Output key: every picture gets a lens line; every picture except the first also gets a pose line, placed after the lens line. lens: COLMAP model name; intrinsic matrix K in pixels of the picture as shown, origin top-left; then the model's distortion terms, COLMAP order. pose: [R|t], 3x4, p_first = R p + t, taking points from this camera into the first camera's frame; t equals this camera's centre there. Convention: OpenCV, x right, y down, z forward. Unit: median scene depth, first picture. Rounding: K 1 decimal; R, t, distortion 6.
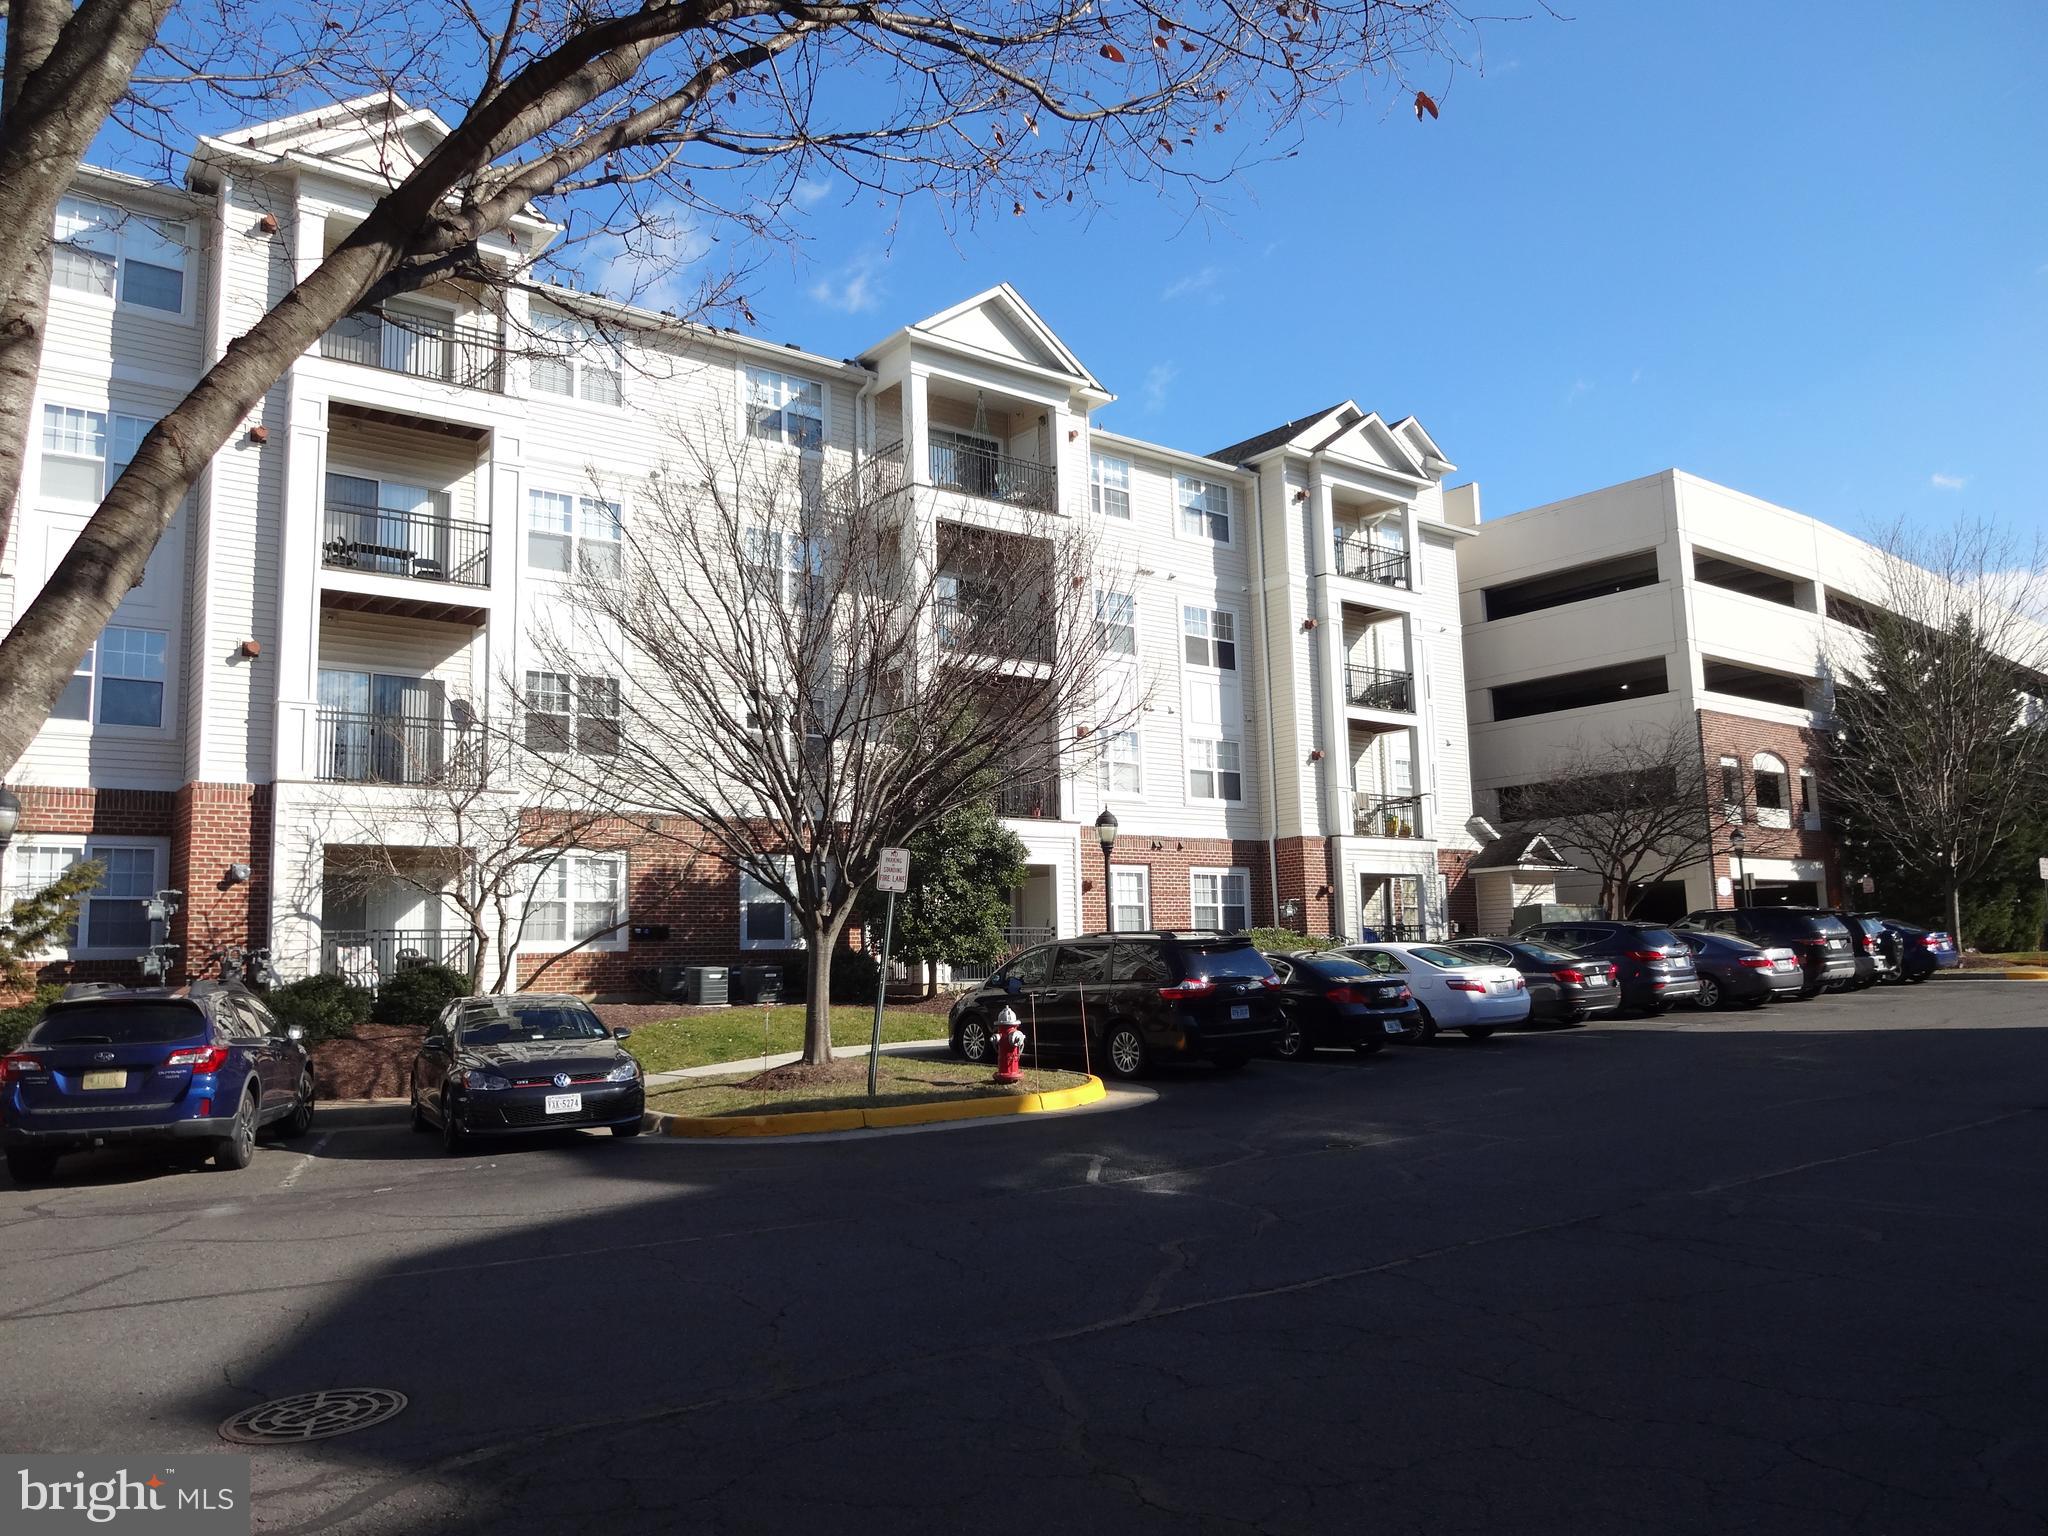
lens RADIAL K [[1516.0, 0, 1022.0], [0, 1516.0, 750.4], [0, 0, 1]] dist [-0.015500, 0.000841]
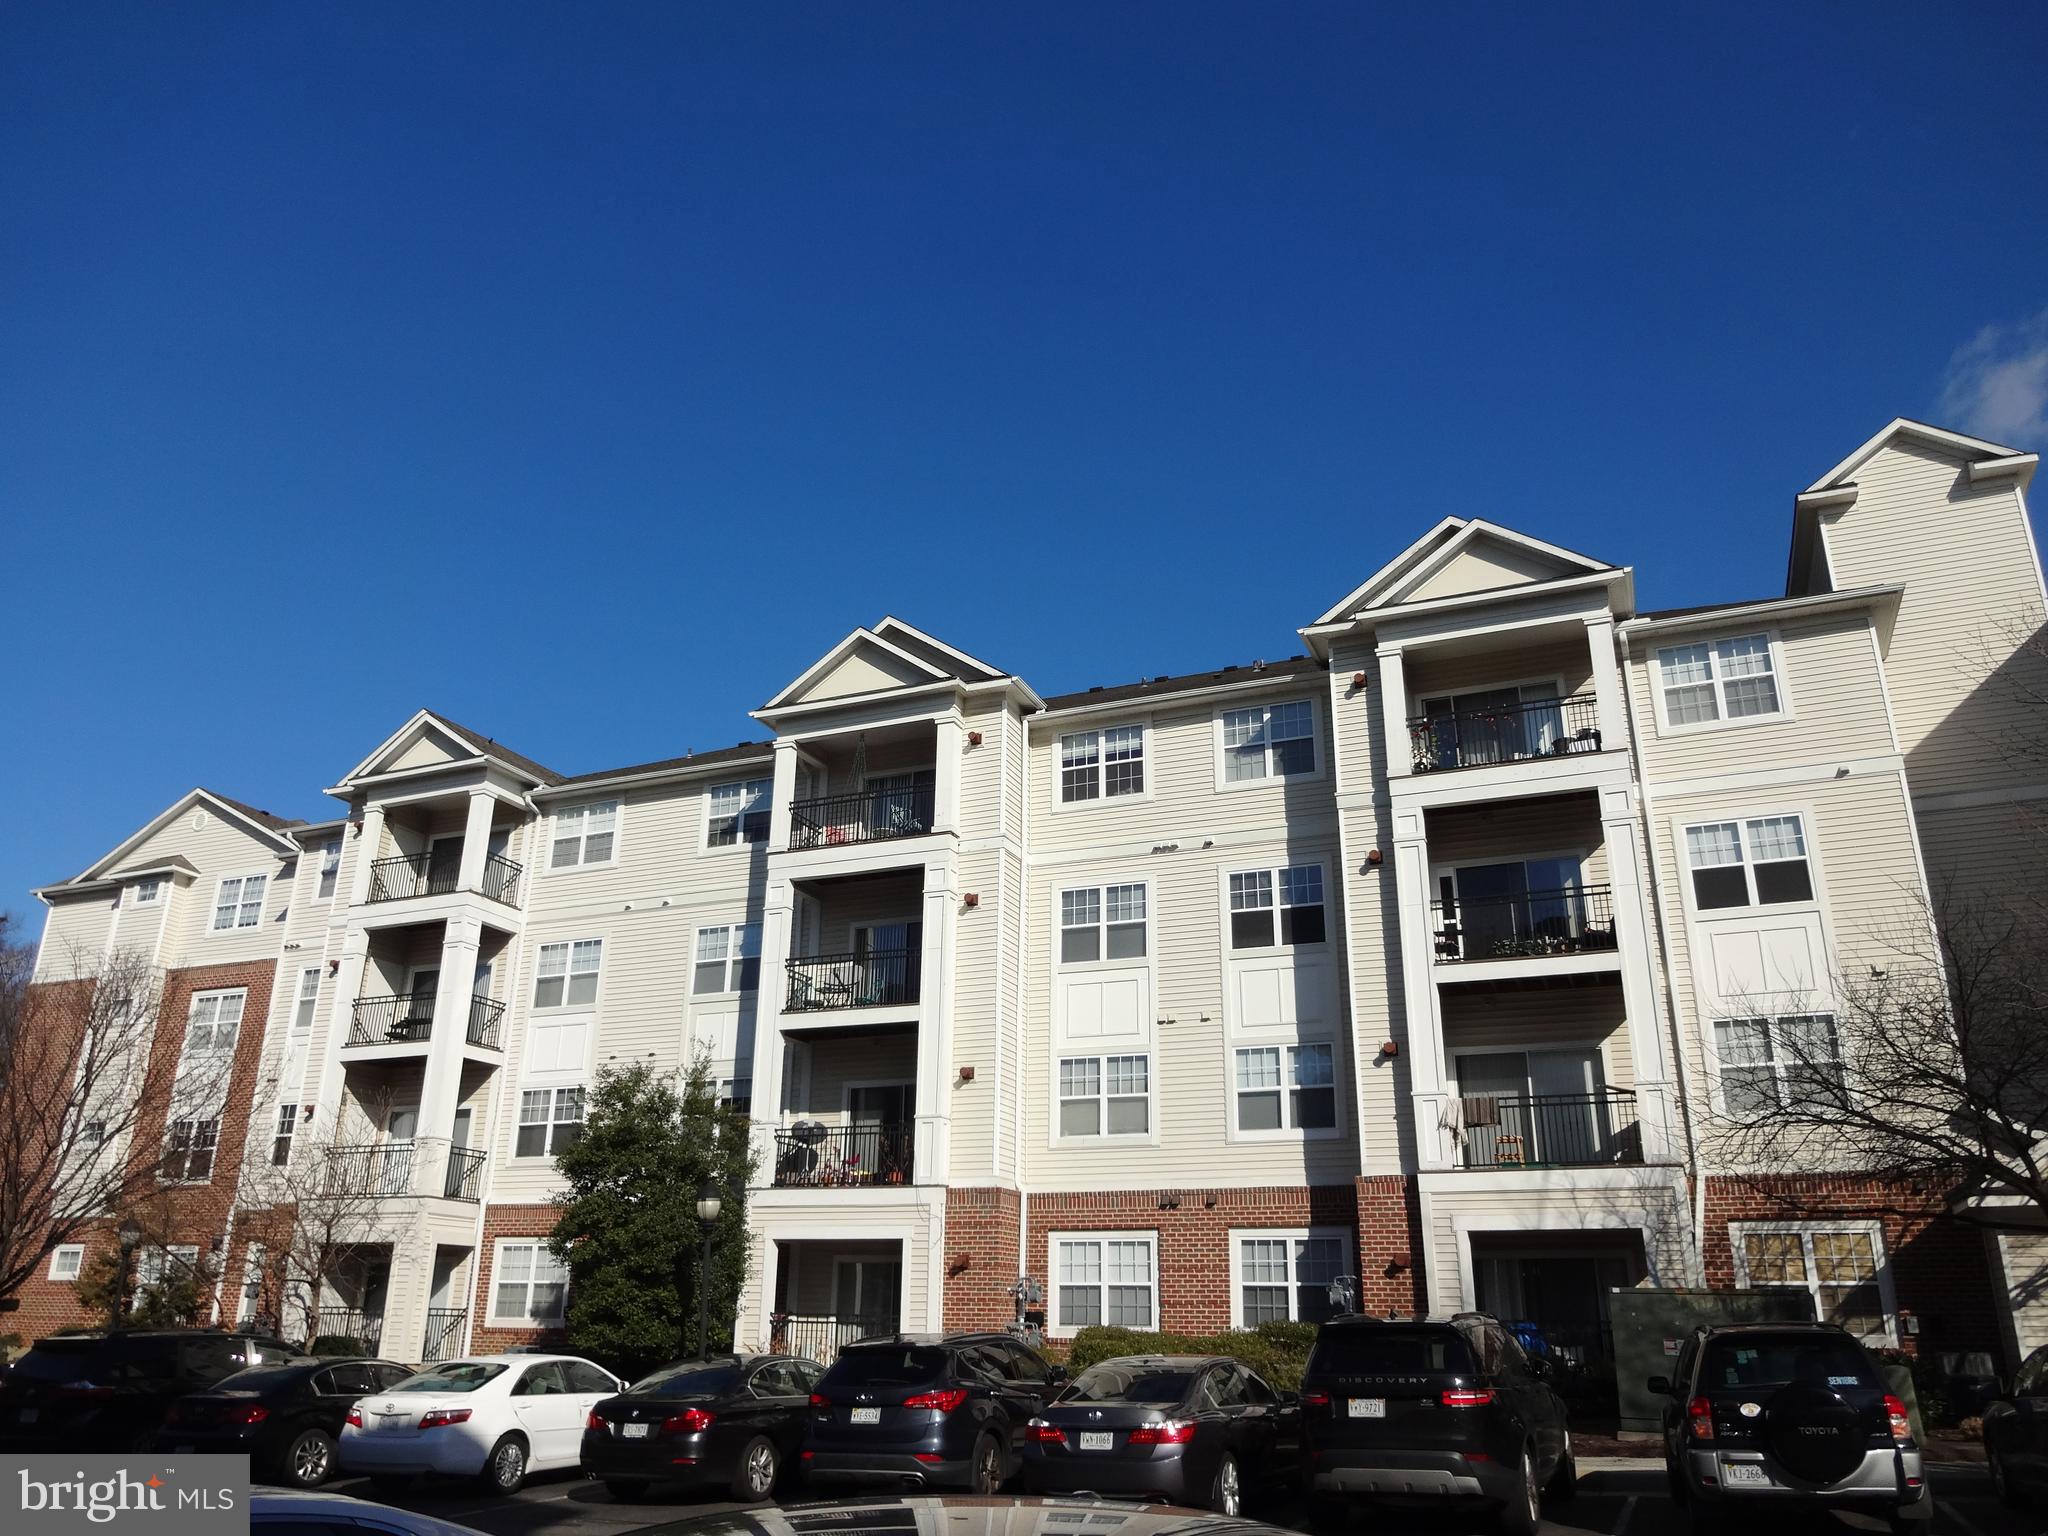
lens RADIAL K [[1516.0, 0, 1102.1], [0, 1516.0, 780.6], [0, 0, 1]] dist [-0.015500, 0.000841]
pose [[0.468182, -0.286097, -0.836035, 0.703112], [0.088320, 0.956548, -0.277878, 0.063150], [0.879207, 0.056259, 0.473106, 0.558479]]
